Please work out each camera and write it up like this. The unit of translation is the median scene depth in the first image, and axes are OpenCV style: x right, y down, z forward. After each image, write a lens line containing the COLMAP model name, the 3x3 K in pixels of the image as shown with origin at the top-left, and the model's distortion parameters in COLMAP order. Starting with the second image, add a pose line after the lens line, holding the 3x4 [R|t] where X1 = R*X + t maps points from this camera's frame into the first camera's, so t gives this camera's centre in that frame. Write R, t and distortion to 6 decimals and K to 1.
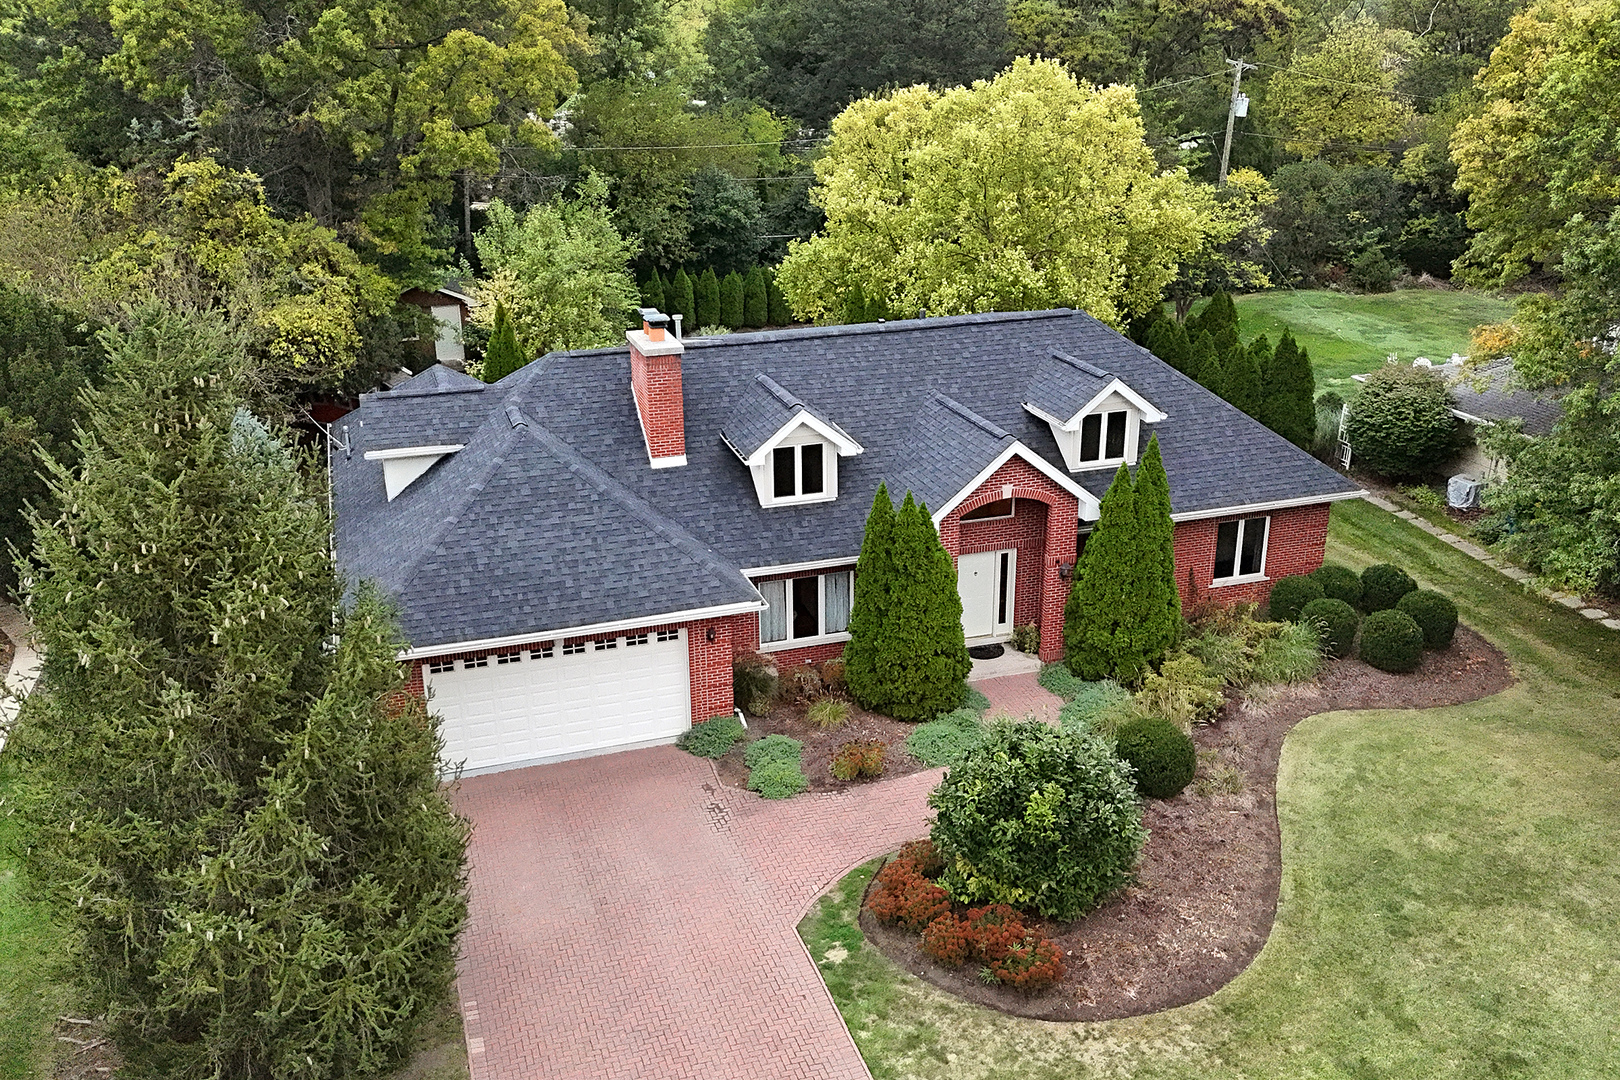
lens RADIAL K [[1398.6, 0, 799.0], [0, 1398.6, 526.1], [0, 0, 1]] dist [0.058368, -0.040661]
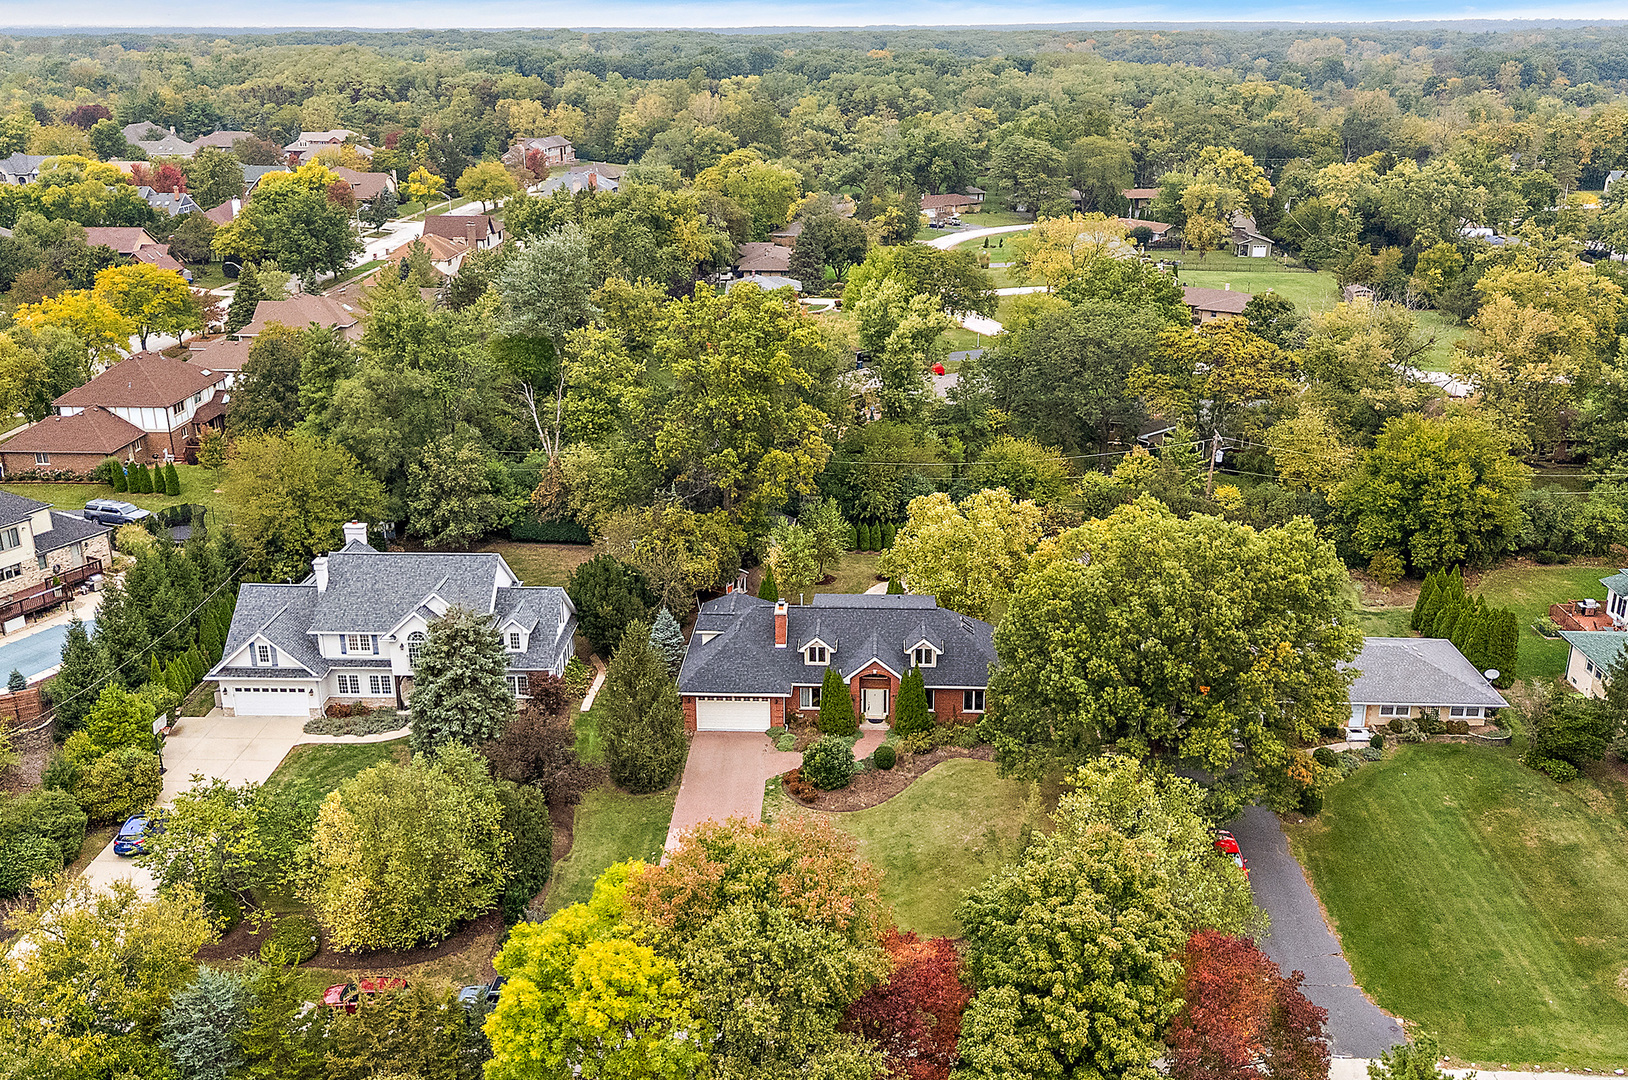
lens RADIAL K [[1405.5, 0, 803.9], [0, 1405.5, 544.4], [0, 0, 1]] dist [0.058368, -0.040661]
pose [[0.933559, 0.123947, -0.336310, 1.085205], [-0.125791, 0.991921, 0.016391, -0.360728], [0.335625, 0.027003, 0.941609, -2.178144]]
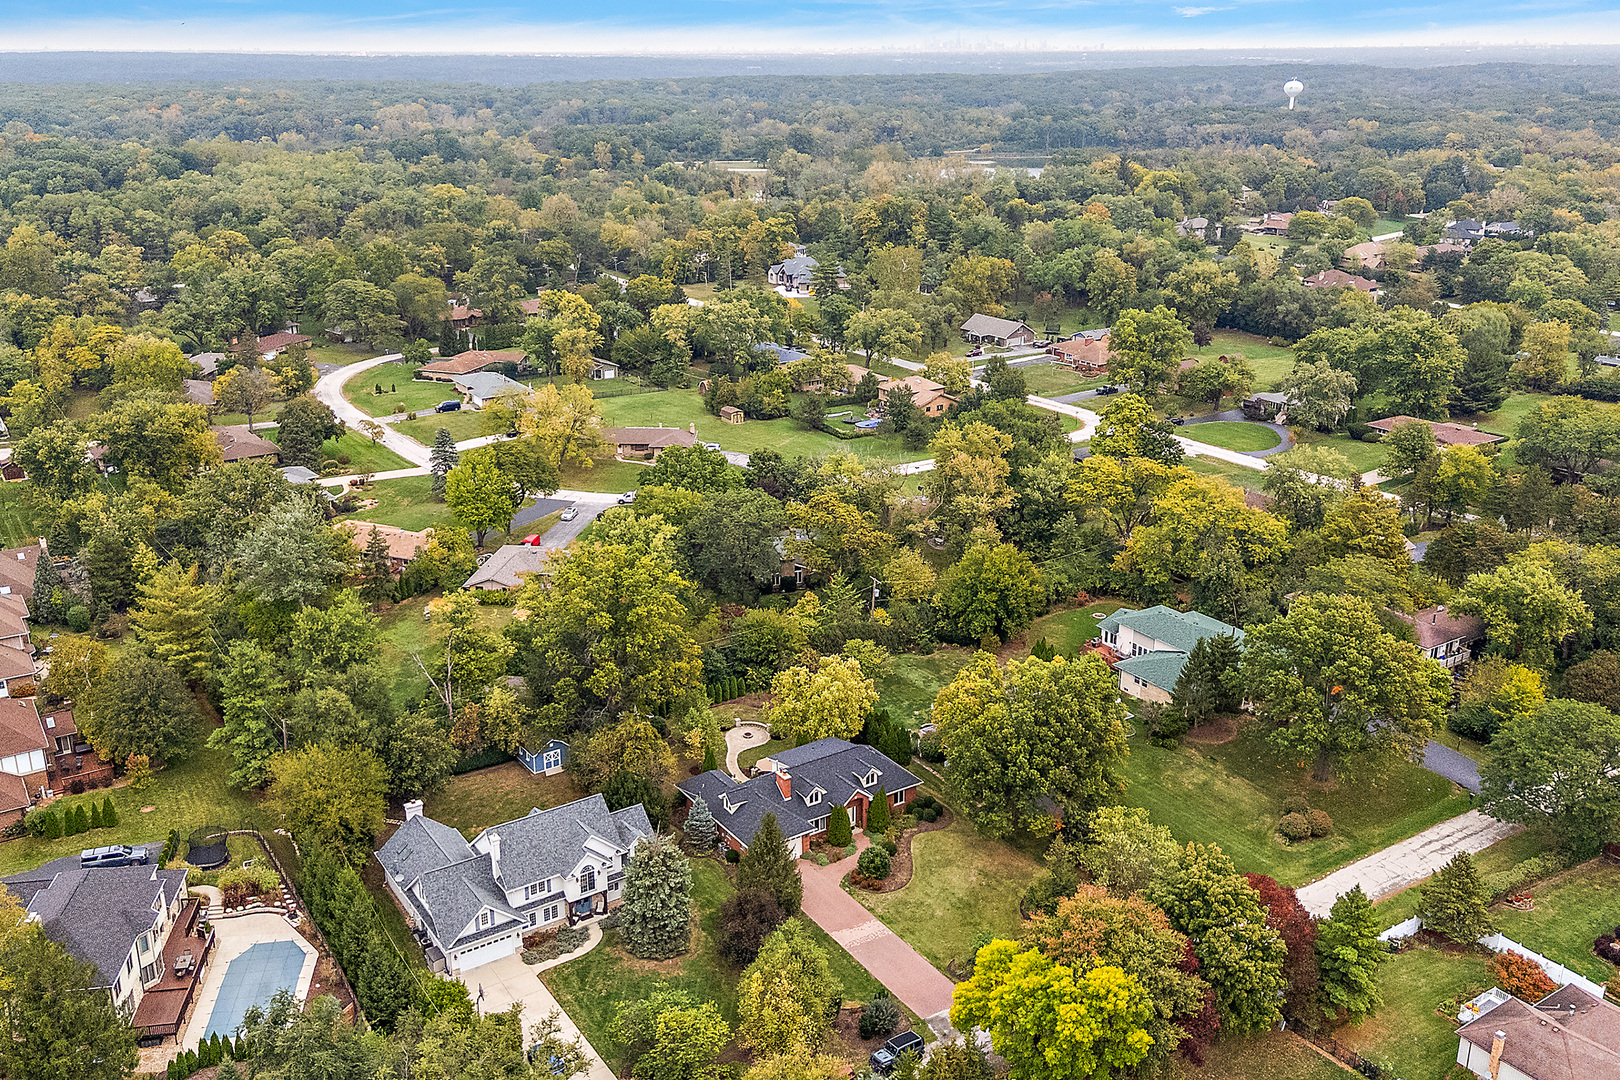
lens RADIAL K [[1398.6, 0, 798.1], [0, 1398.6, 541.3], [0, 0, 1]] dist [0.058368, -0.040661]
pose [[0.961772, -0.072413, 0.264103, -1.367699], [0.078384, 0.996850, -0.012125, -0.936535], [-0.262393, 0.032363, 0.964418, -3.984148]]
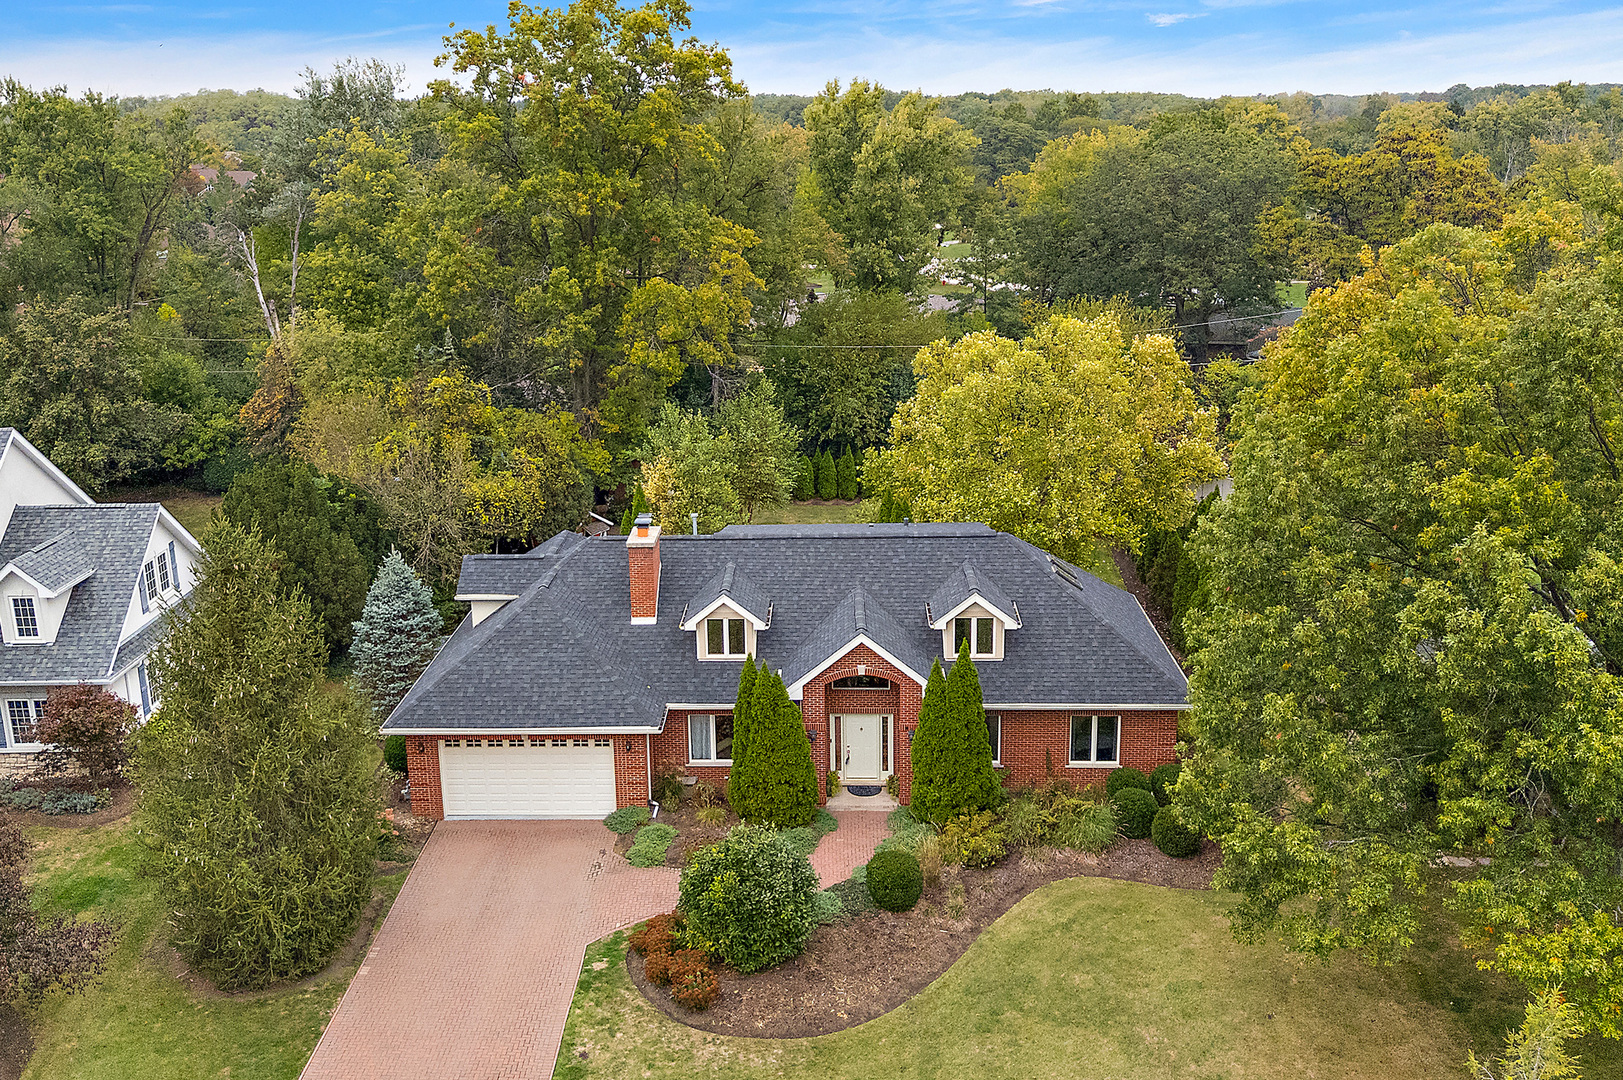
lens RADIAL K [[1401.1, 0, 756.2], [0, 1401.1, 558.5], [0, 0, 1]] dist [0.058368, -0.040661]
pose [[0.934107, 0.089413, -0.345614, 0.528726], [-0.109872, 0.993140, -0.040024, -0.068927], [0.339664, 0.075360, 0.937523, -0.312892]]
